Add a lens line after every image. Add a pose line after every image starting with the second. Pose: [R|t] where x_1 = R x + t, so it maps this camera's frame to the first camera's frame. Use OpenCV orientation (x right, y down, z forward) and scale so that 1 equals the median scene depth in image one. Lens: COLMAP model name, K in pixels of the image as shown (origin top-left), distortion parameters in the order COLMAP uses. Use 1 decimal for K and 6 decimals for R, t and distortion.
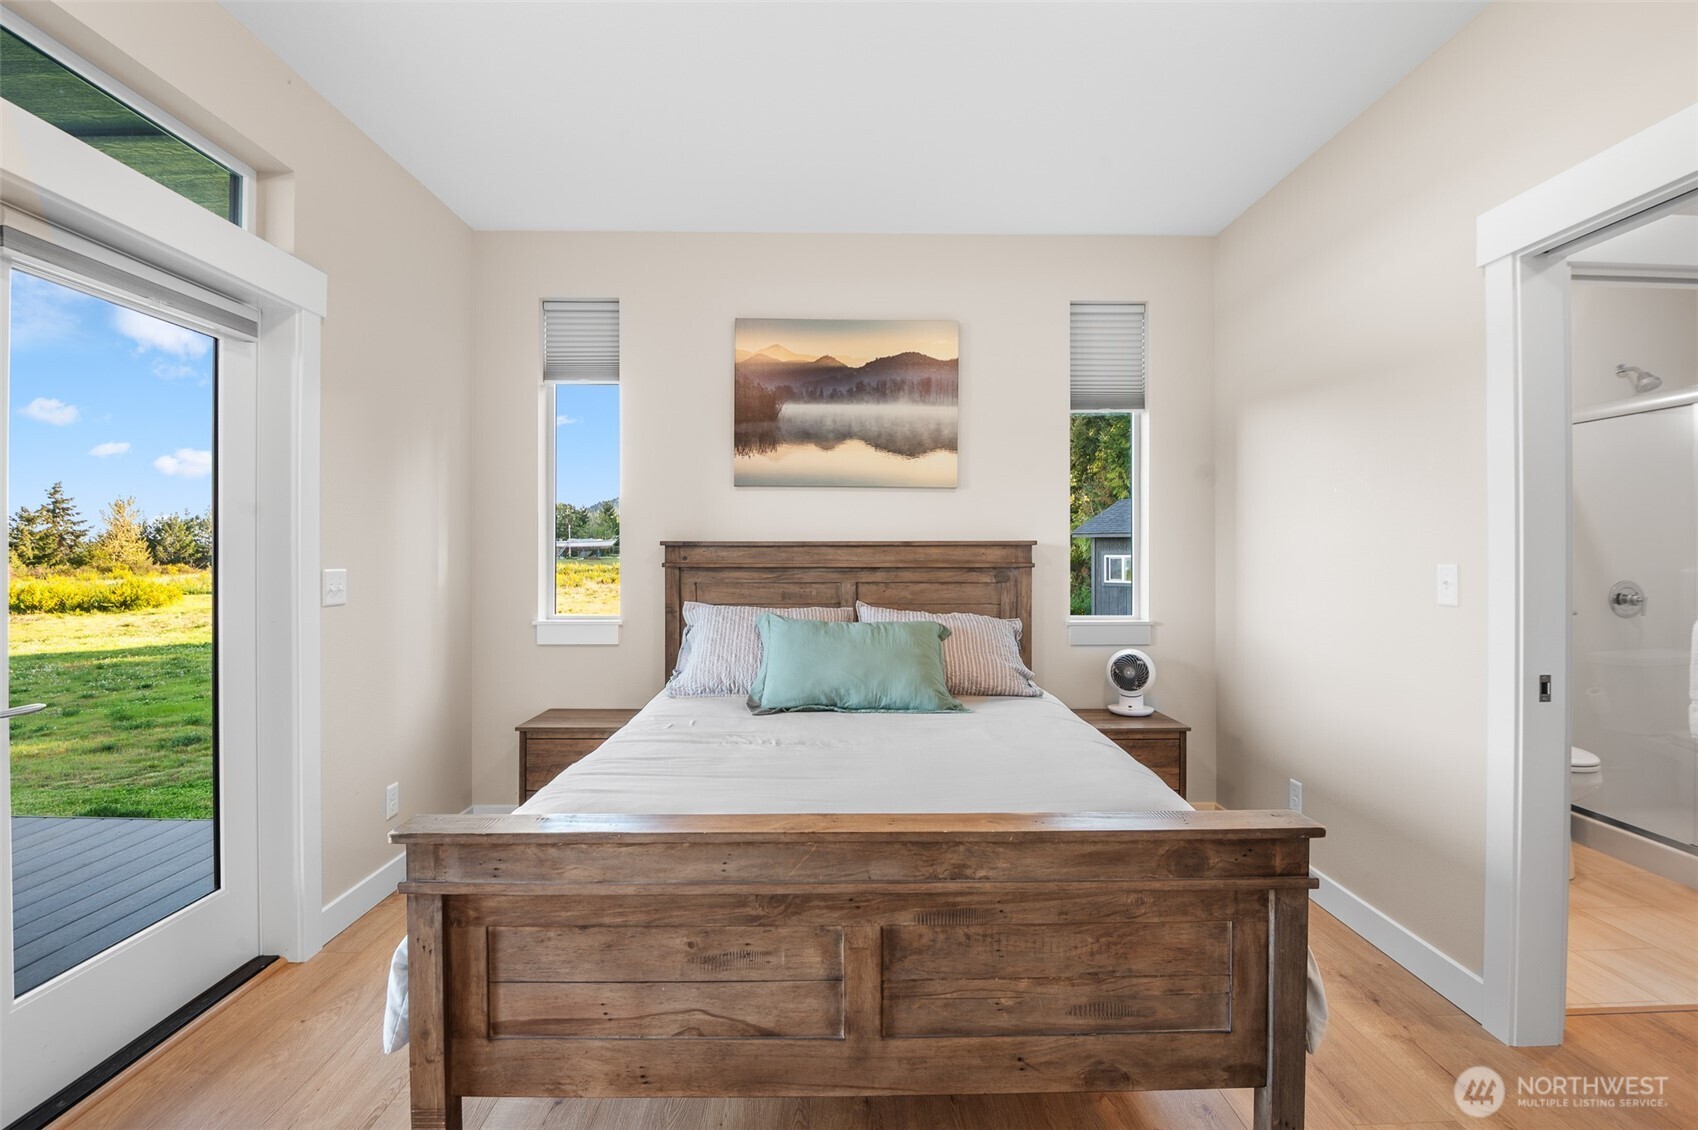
lens RADIAL K [[793.7, 0, 837.7], [0, 793.7, 561.8], [0, 0, 1]] dist [-0.014323, -0.005886]
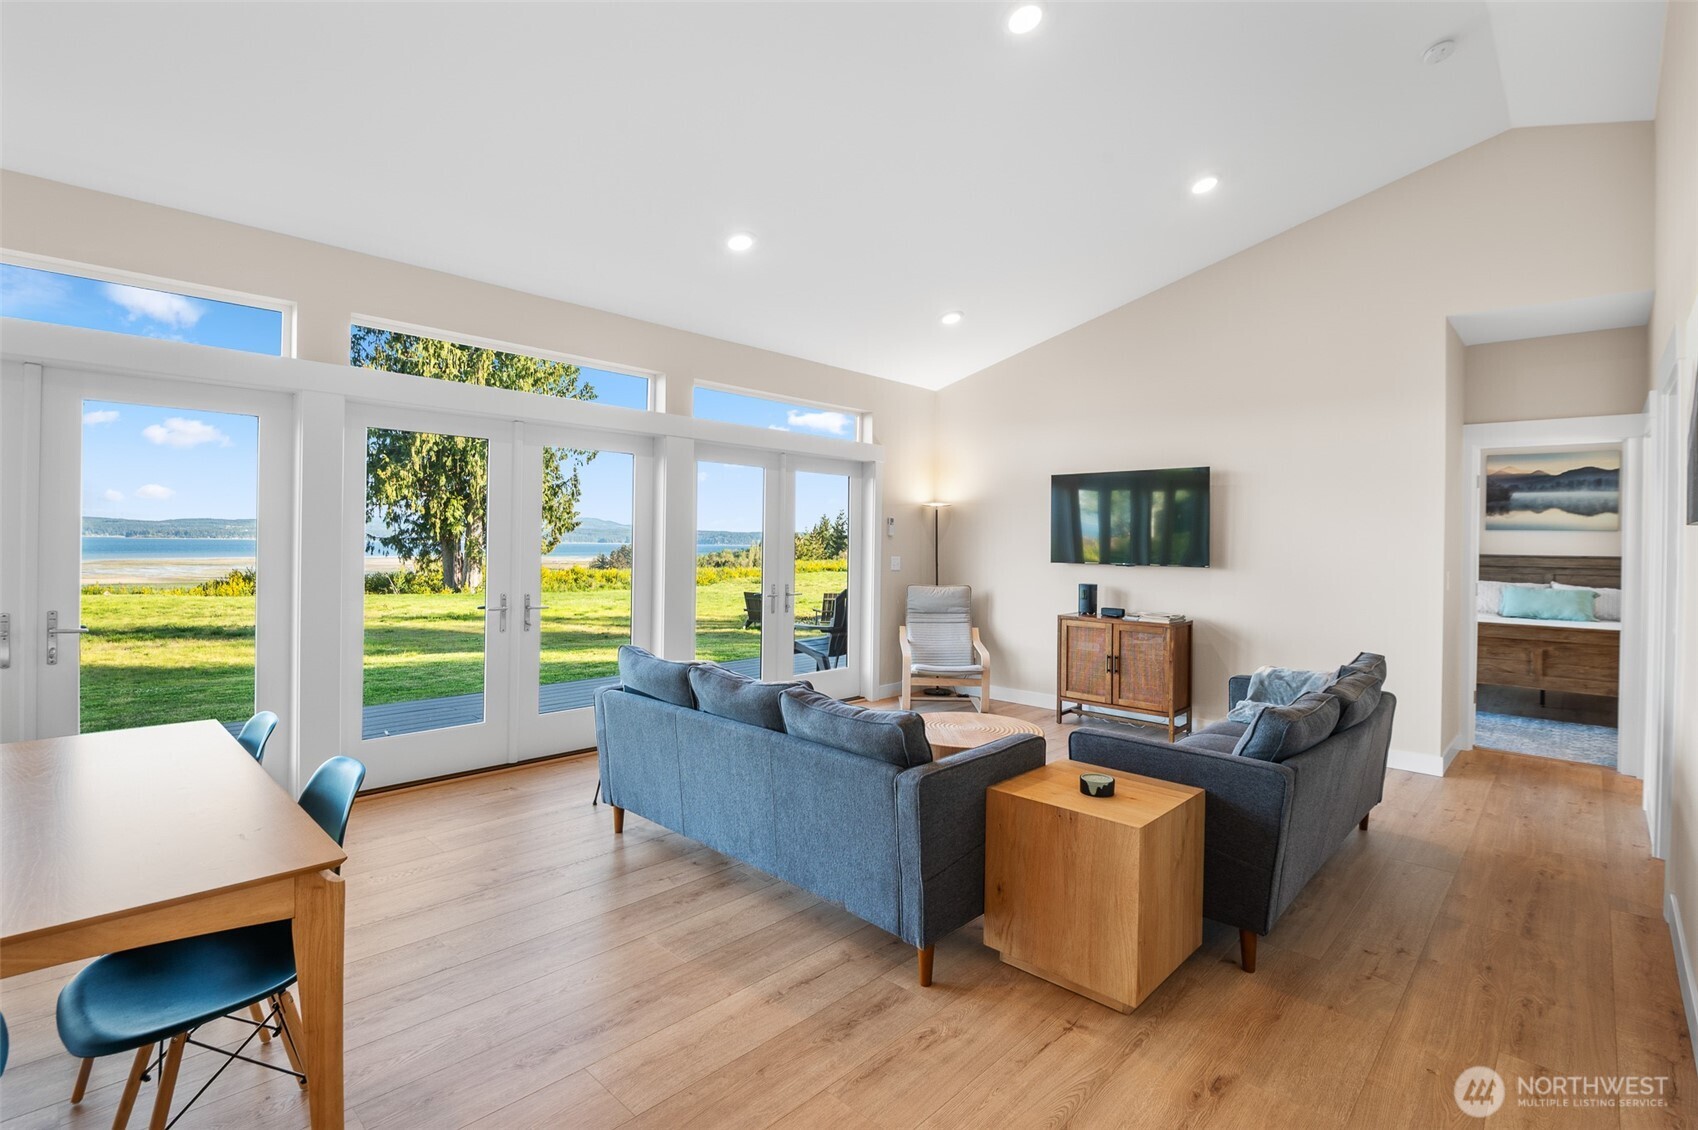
lens RADIAL K [[796.1, 0, 846.4], [0, 796.1, 539.6], [0, 0, 1]] dist [-0.014257, -0.005674]
pose [[0.723248, 0.008266, -0.690538, 0.129765], [-0.021467, 0.999714, -0.010517, -0.005643], [0.690254, 0.022430, 0.723219, -2.415158]]
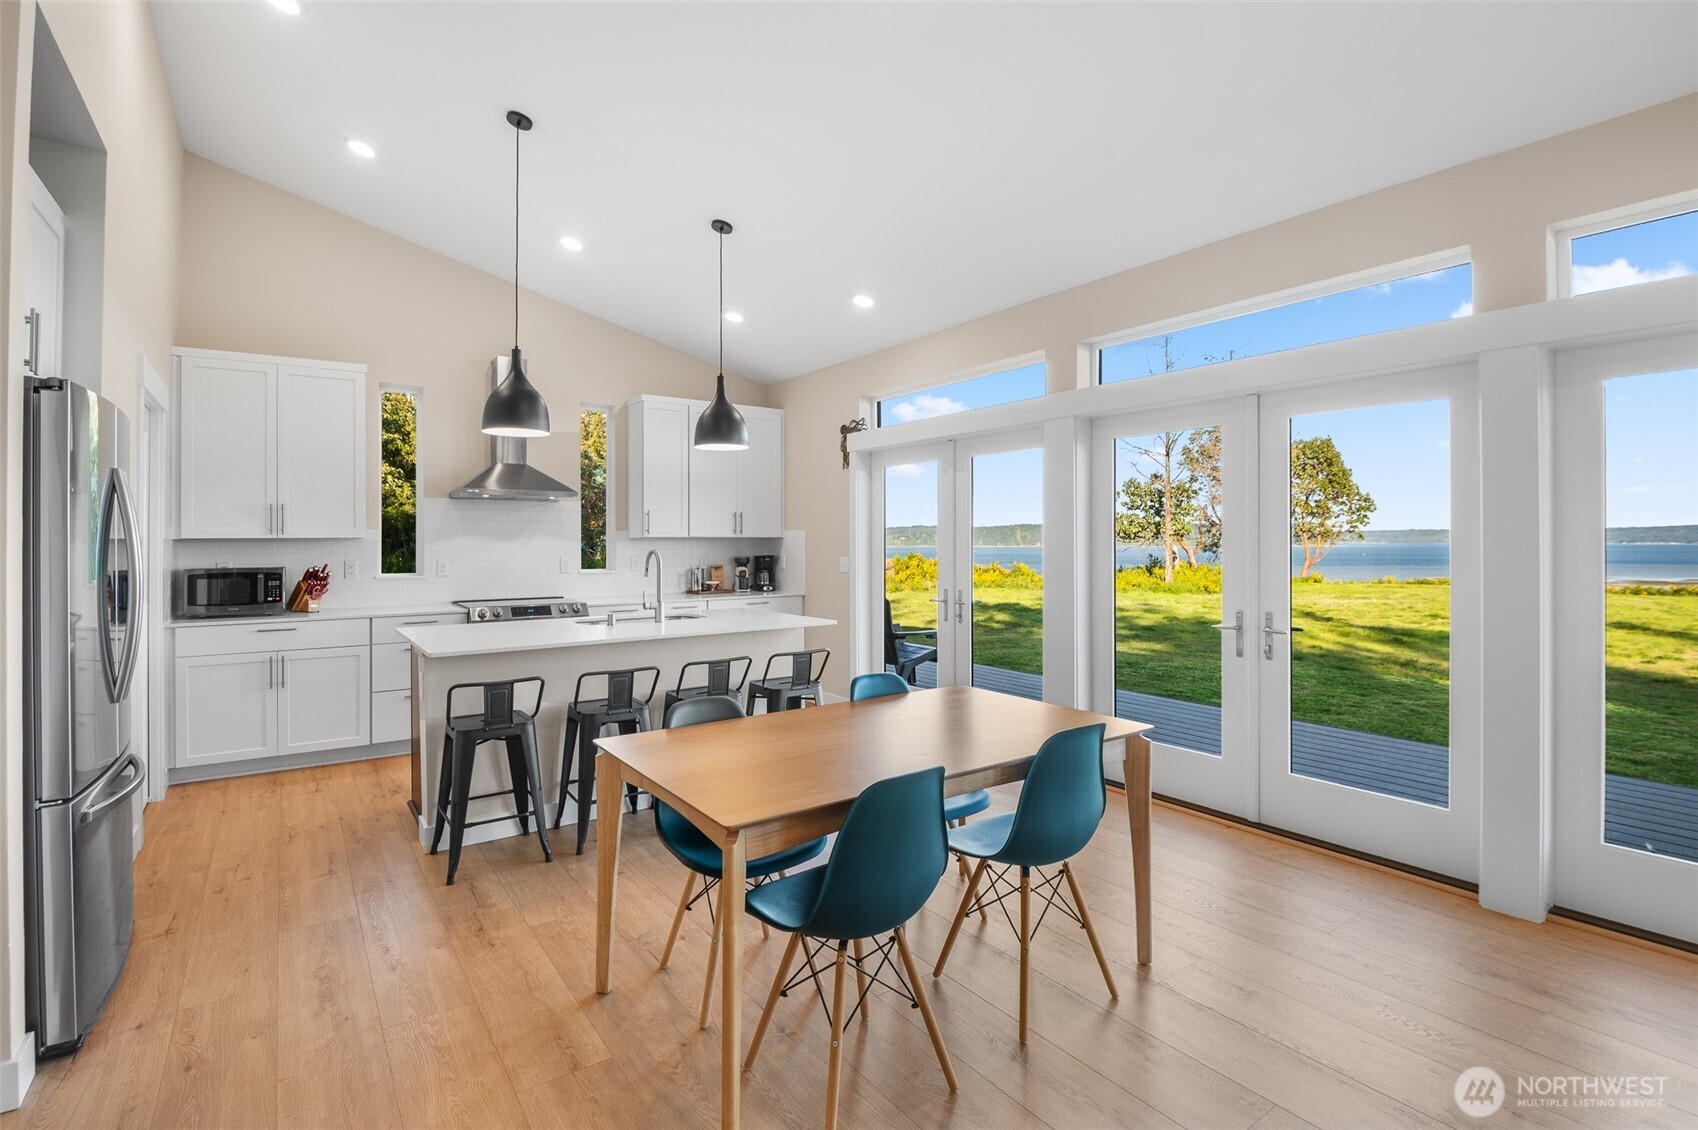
lens RADIAL K [[796.1, 0, 856.5], [0, 796.1, 536.6], [0, 0, 1]] dist [-0.014257, -0.005674]
pose [[-0.811296, -0.001084, -0.584635, -0.205190], [-0.003168, 0.999992, 0.002541, -0.012479], [0.584627, 0.003913, -0.811292, -1.717865]]
